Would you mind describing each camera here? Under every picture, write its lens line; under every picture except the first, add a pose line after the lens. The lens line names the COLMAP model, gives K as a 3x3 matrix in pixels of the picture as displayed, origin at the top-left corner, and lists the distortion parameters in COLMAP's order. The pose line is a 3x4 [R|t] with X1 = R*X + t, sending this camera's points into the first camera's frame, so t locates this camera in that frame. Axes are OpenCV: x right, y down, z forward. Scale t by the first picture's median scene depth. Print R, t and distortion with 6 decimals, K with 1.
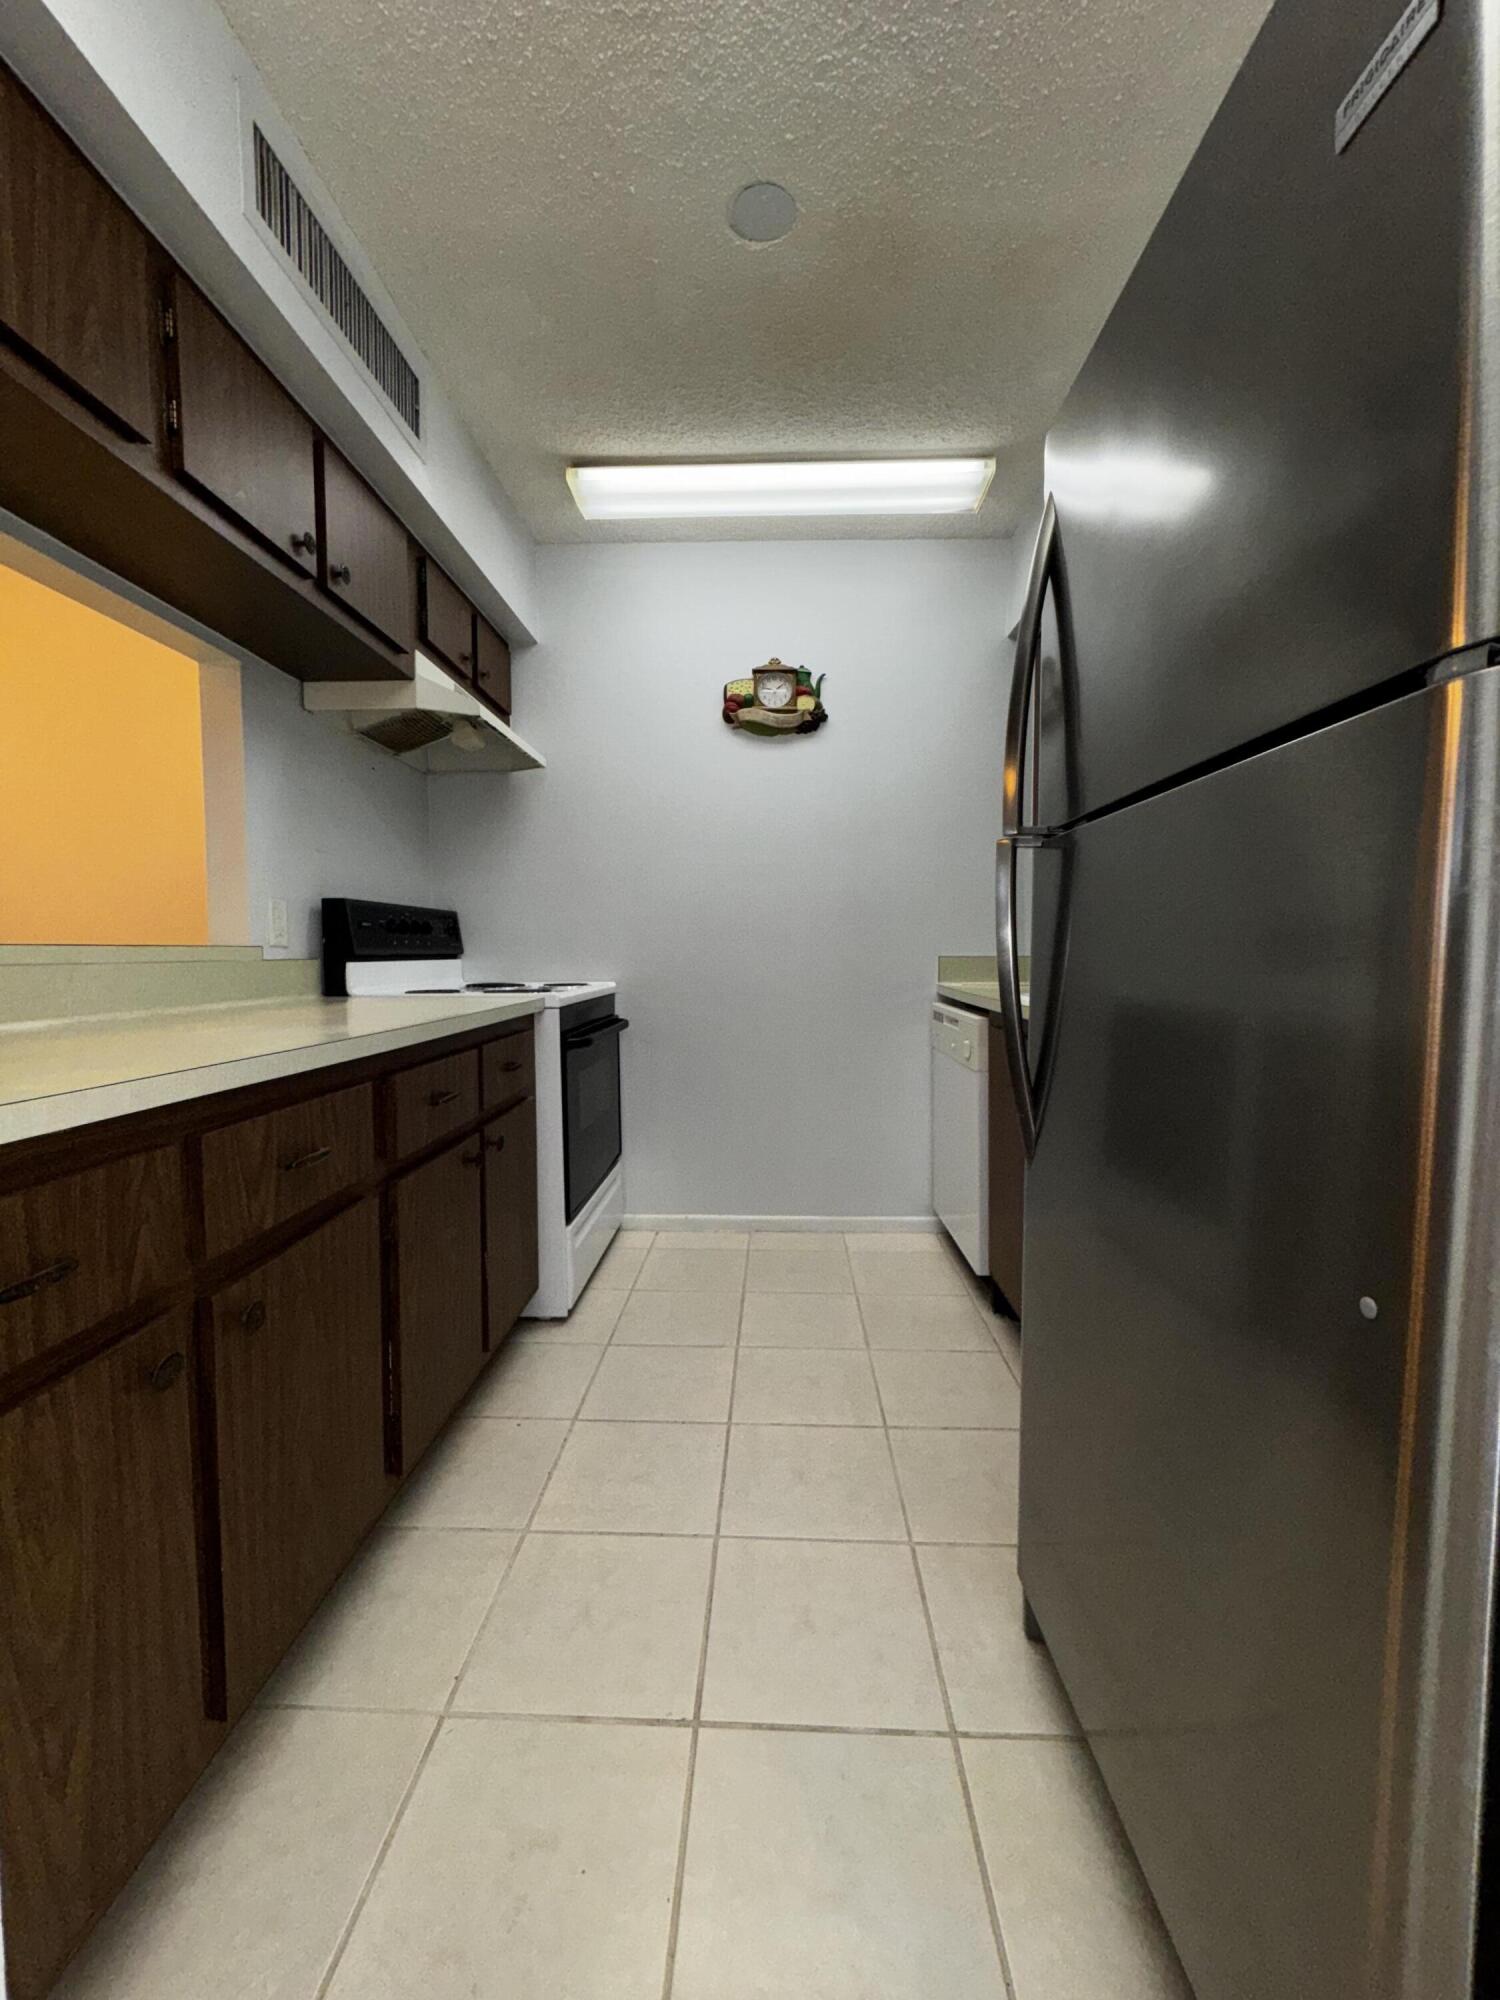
lens RADIAL K [[799.1, 0, 752.7], [0, 799.1, 1000.8], [0, 0, 1]] dist [0.000040, -0.000679]
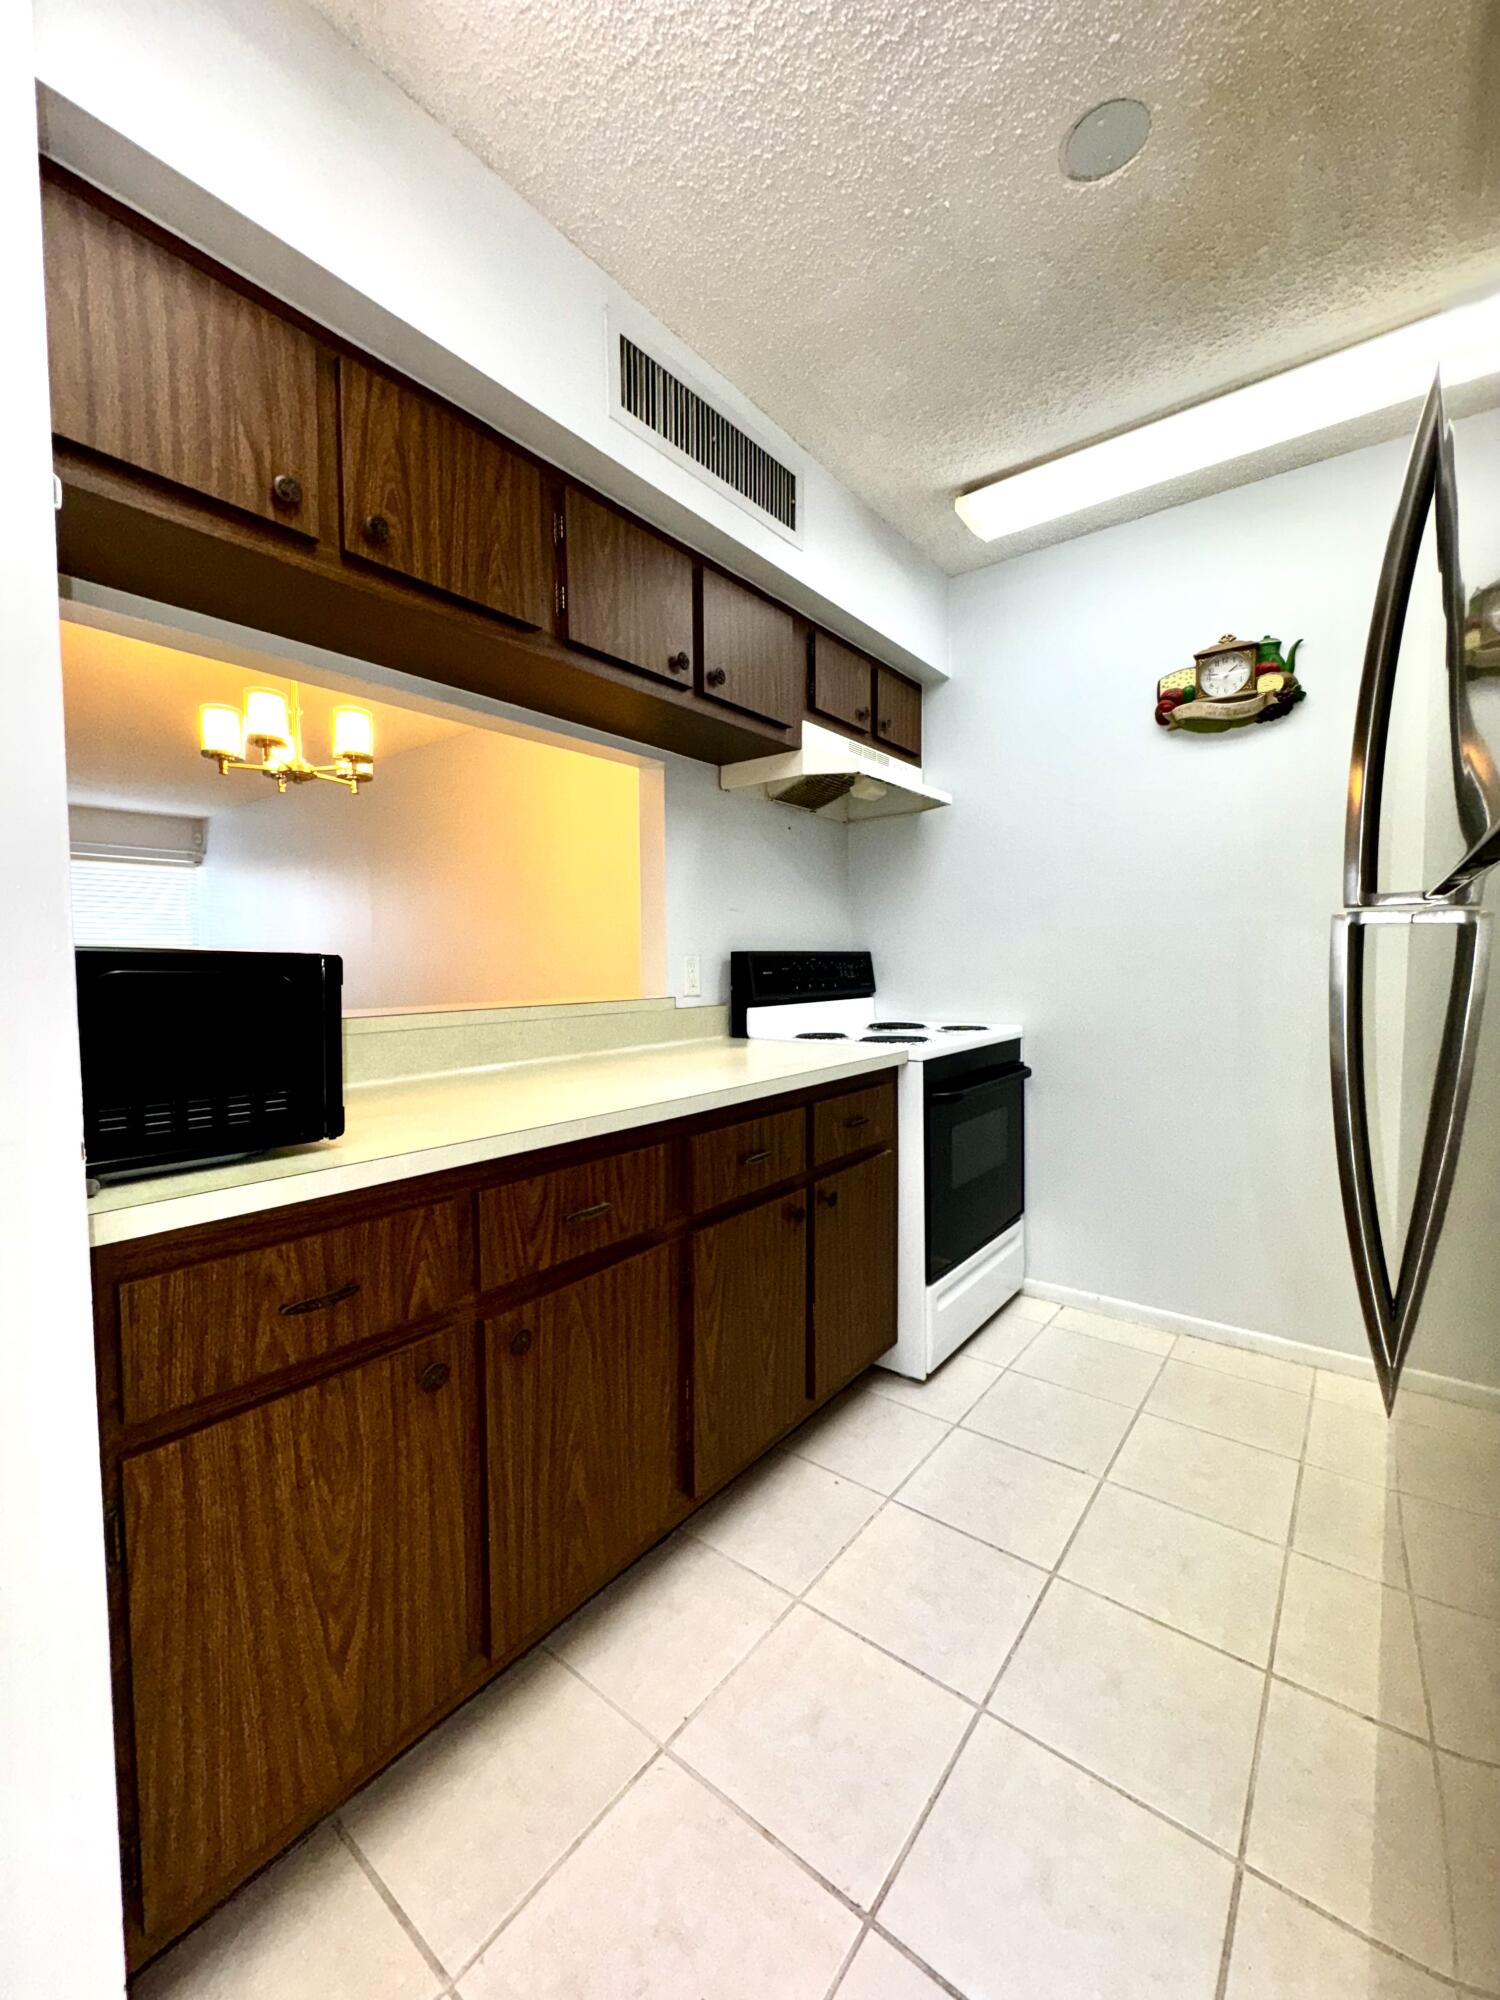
lens RADIAL K [[799.1, 0, 752.7], [0, 799.1, 1000.8], [0, 0, 1]] dist [0.000040, -0.000679]
pose [[0.808786, 0.024119, -0.587609, 0.163922], [-0.028764, 0.999585, 0.001439, -0.061552], [0.587400, 0.015738, 0.809144, 0.093455]]
